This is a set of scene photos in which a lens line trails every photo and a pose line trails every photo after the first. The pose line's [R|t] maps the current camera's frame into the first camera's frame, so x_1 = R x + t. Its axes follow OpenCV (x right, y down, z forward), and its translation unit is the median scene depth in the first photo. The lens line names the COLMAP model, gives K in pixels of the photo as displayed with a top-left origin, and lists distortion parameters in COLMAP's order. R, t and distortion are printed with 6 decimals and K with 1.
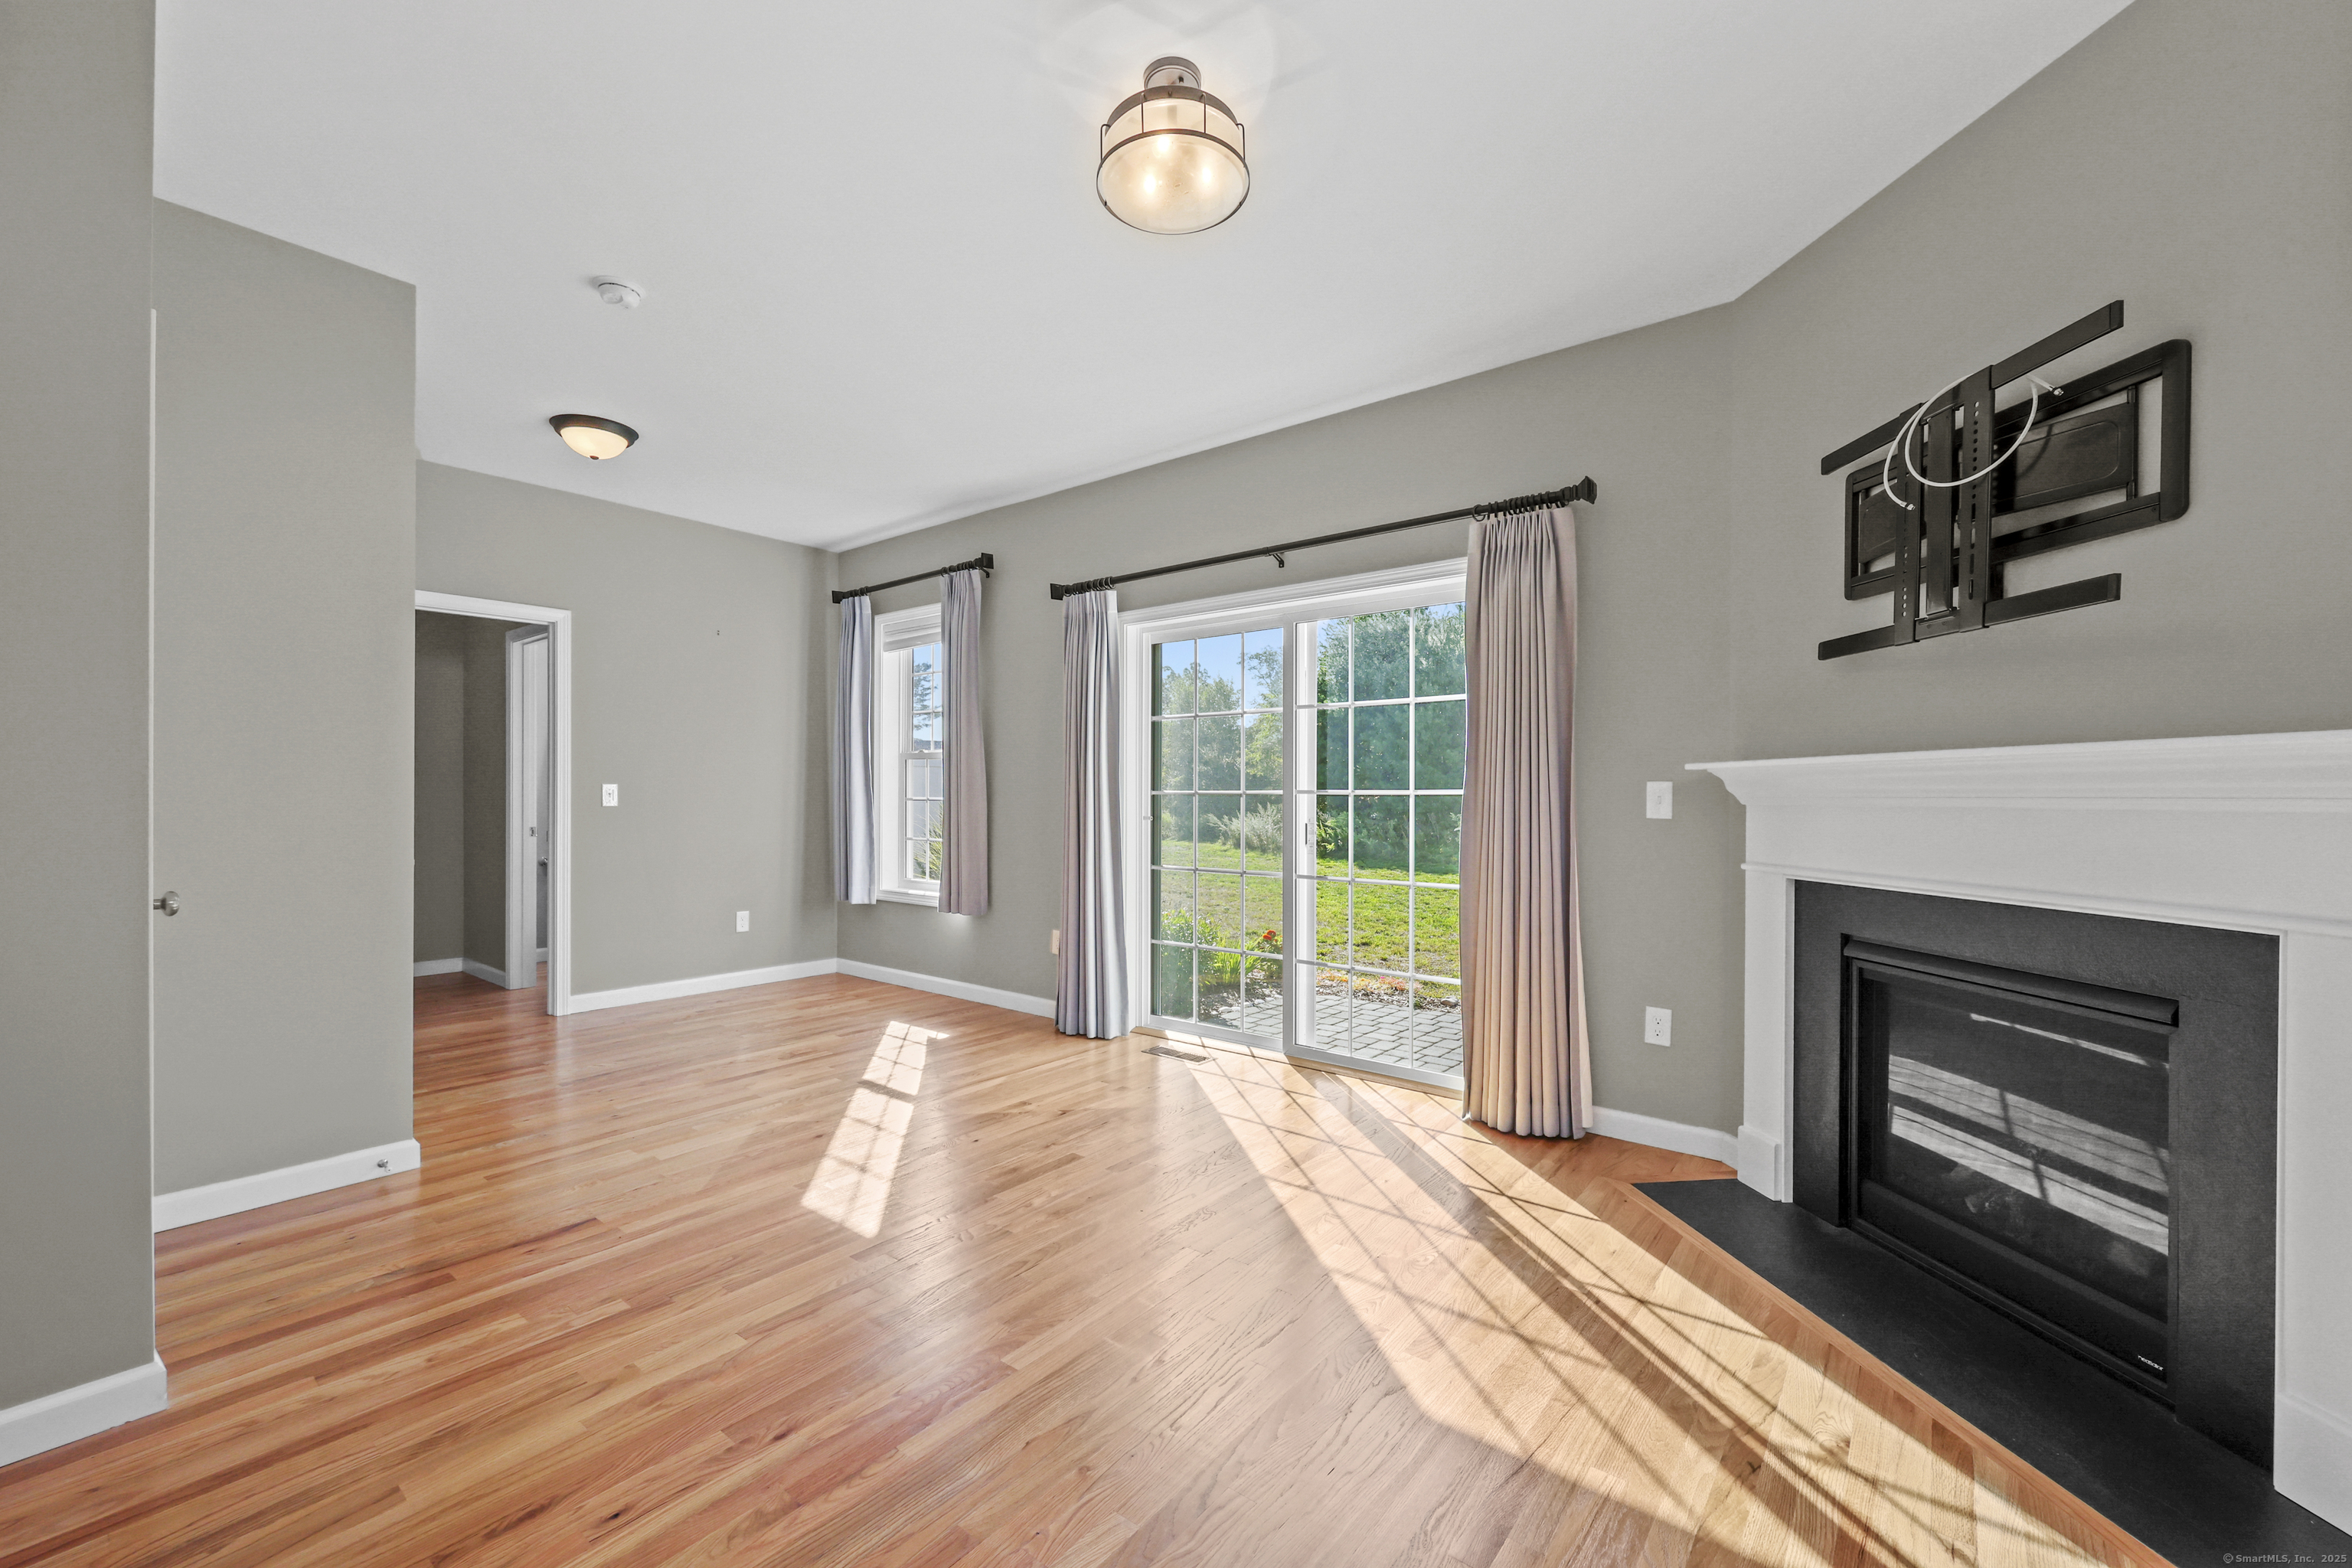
lens RADIAL K [[952.2, 0, 1180.7], [0, 952.2, 789.0], [0, 0, 1]] dist [0.002726, -0.000358]
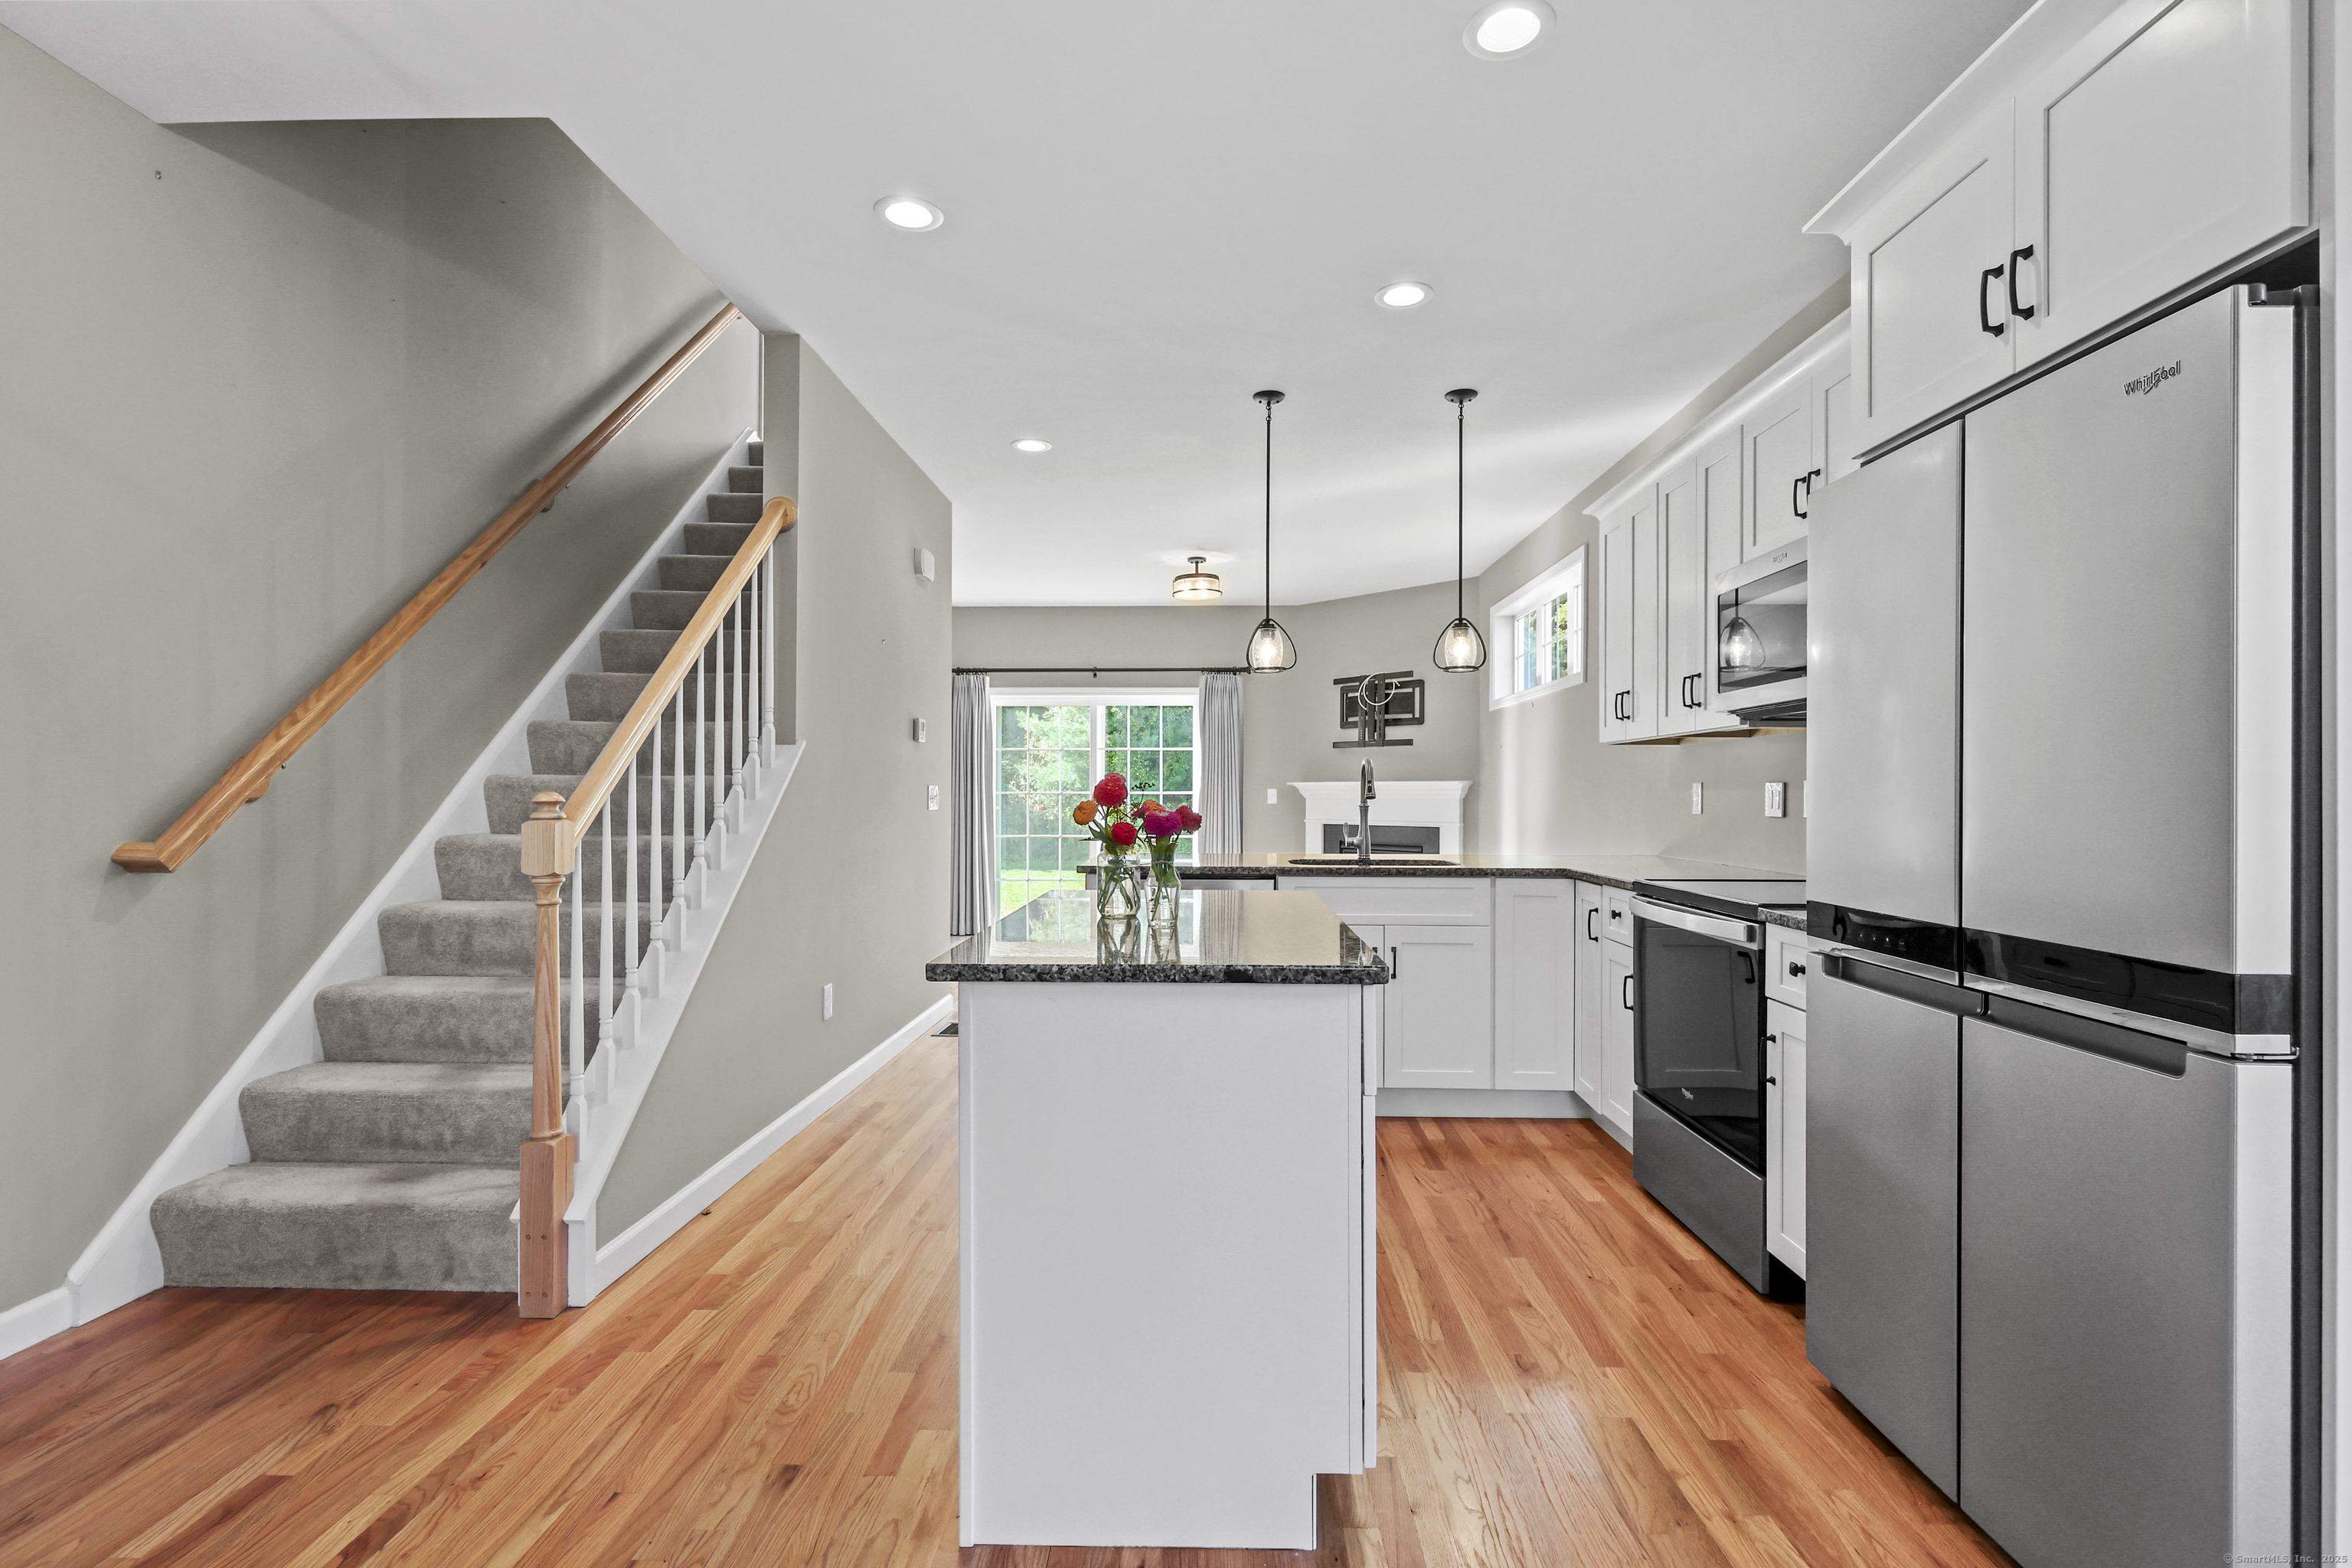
lens RADIAL K [[1094.8, 0, 1182.5], [0, 1094.8, 785.1], [0, 0, 1]] dist [-0.003019, 0.000605]
pose [[0.801589, 0.002949, 0.597868, -1.694837], [-0.003243, 0.999995, -0.000583, -0.018863], [-0.597866, -0.001472, 0.801595, -1.406532]]
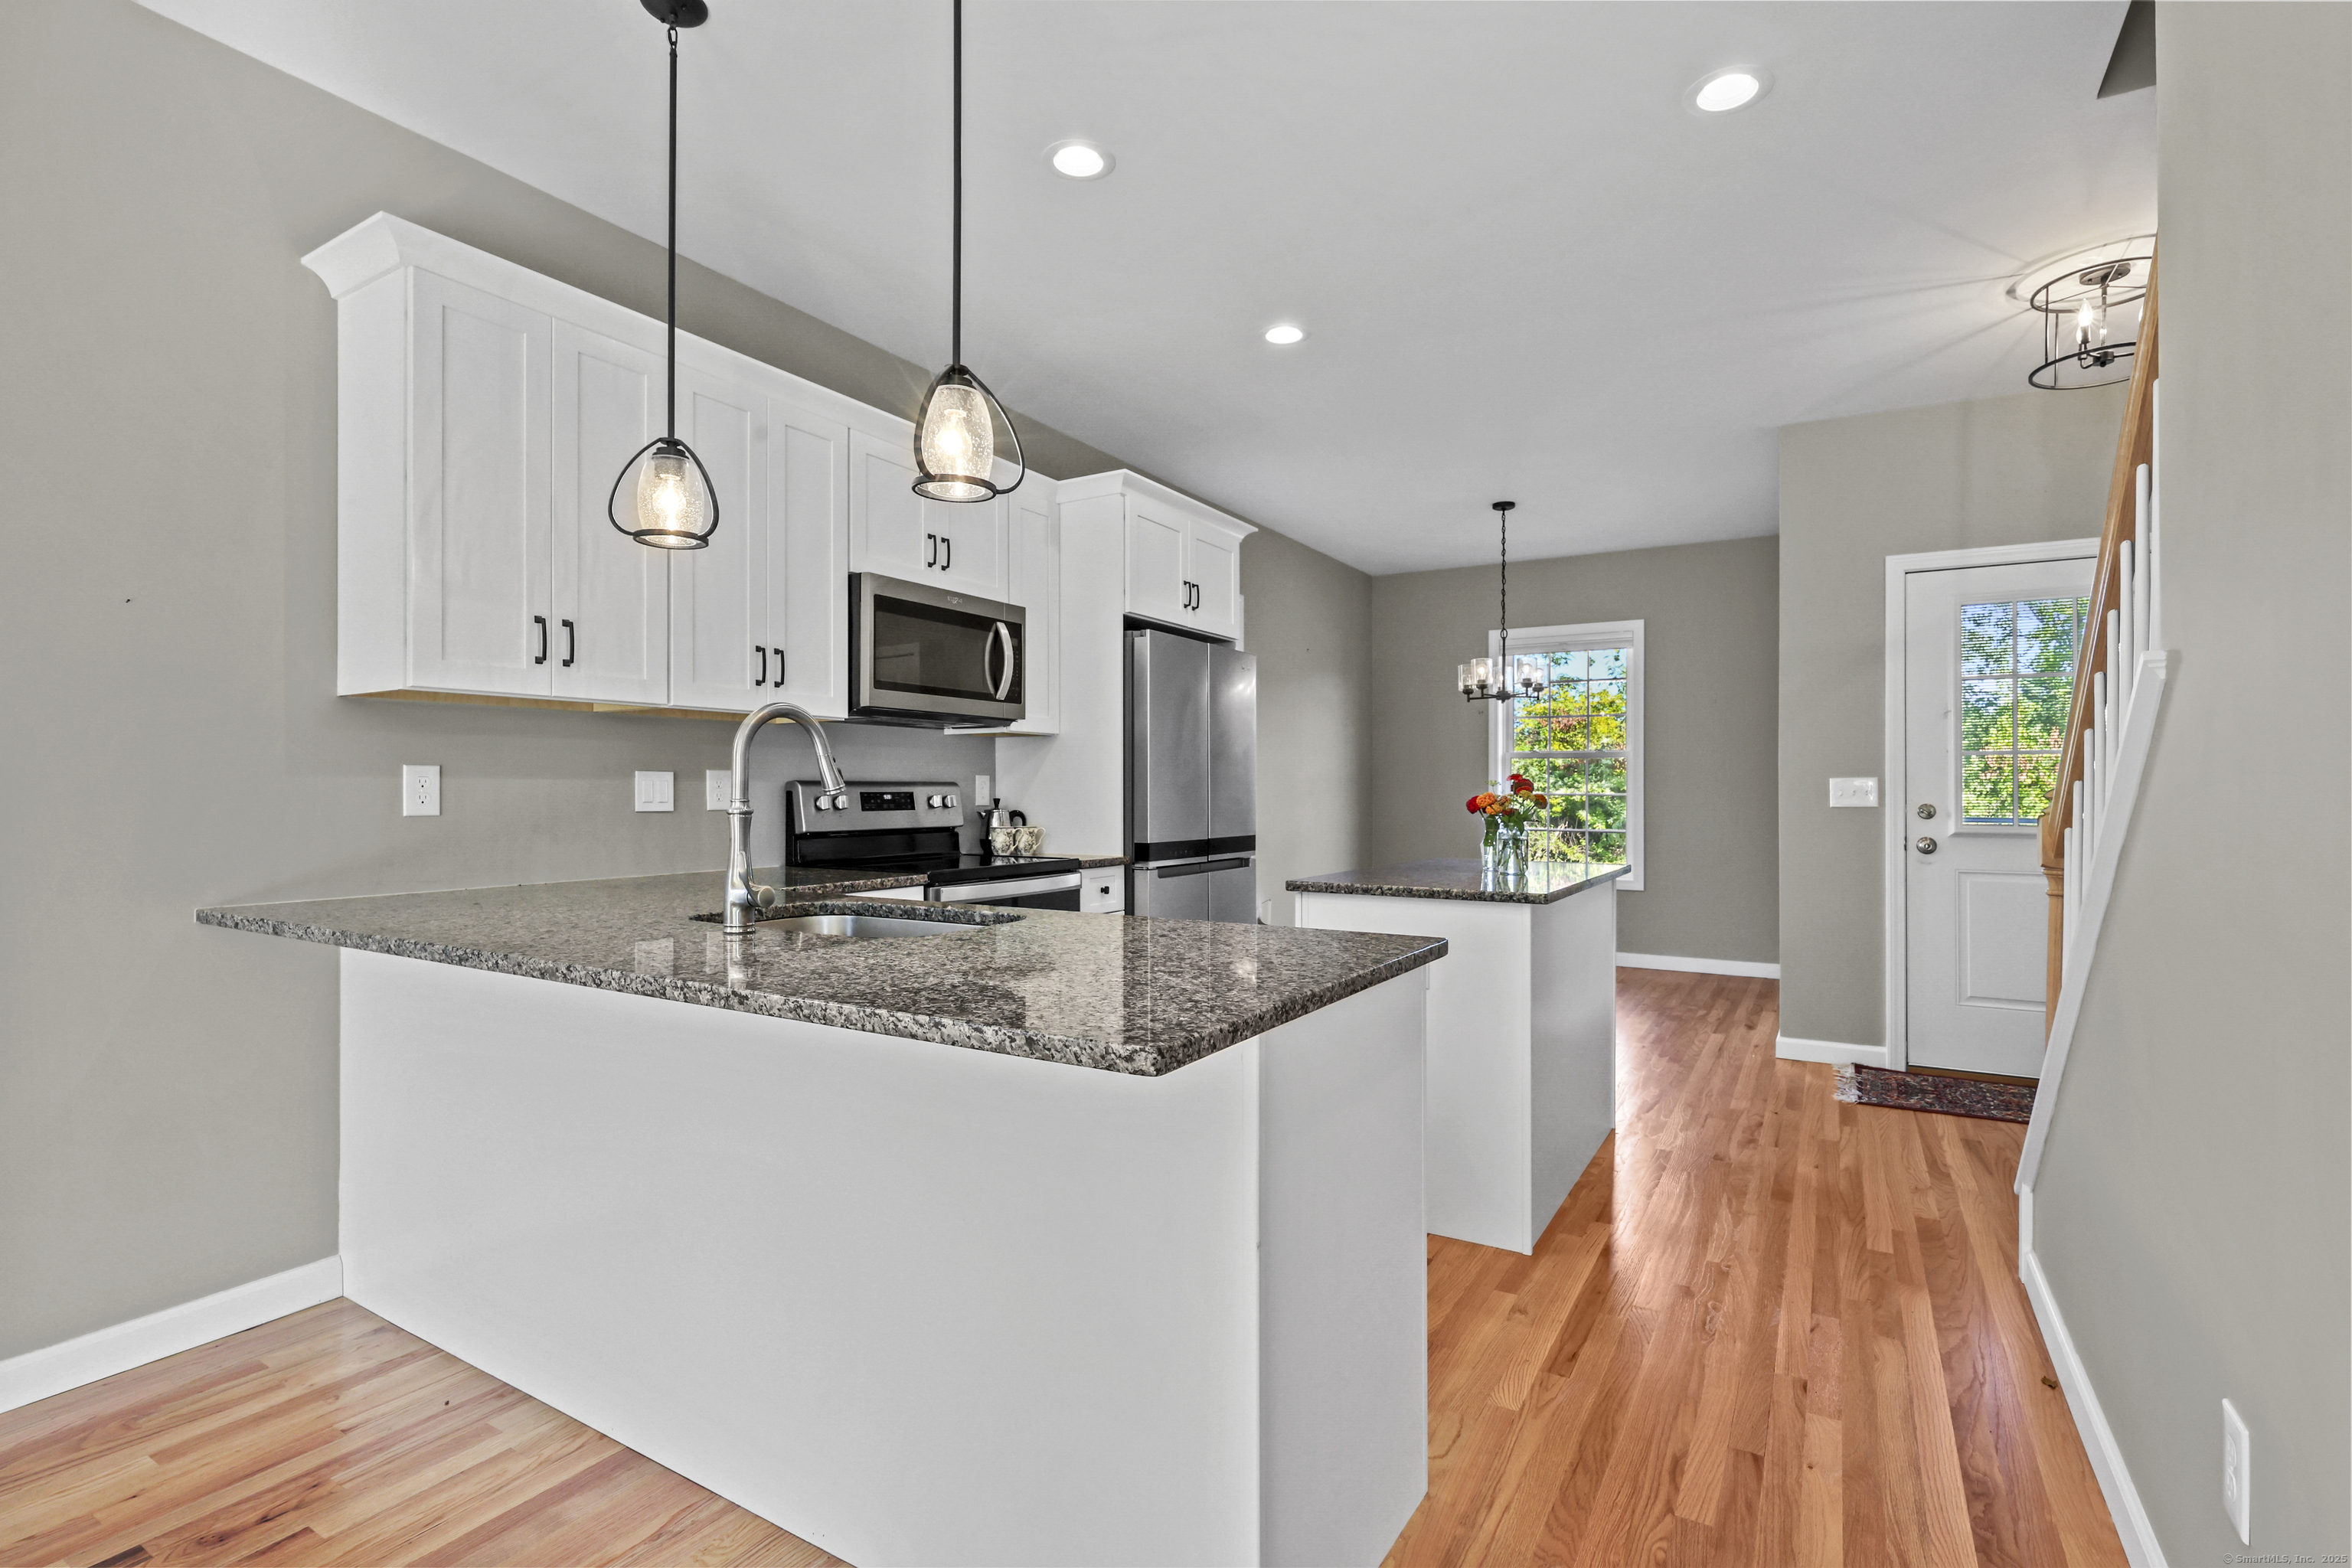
lens RADIAL K [[1094.8, 0, 1175.6], [0, 1094.8, 791.3], [0, 0, 1]] dist [-0.003019, 0.000605]
pose [[-0.992004, -0.005549, -0.126081, -0.664023], [-0.005056, 0.999978, -0.004228, -0.001397], [0.126102, -0.003556, -0.992011, 0.528905]]
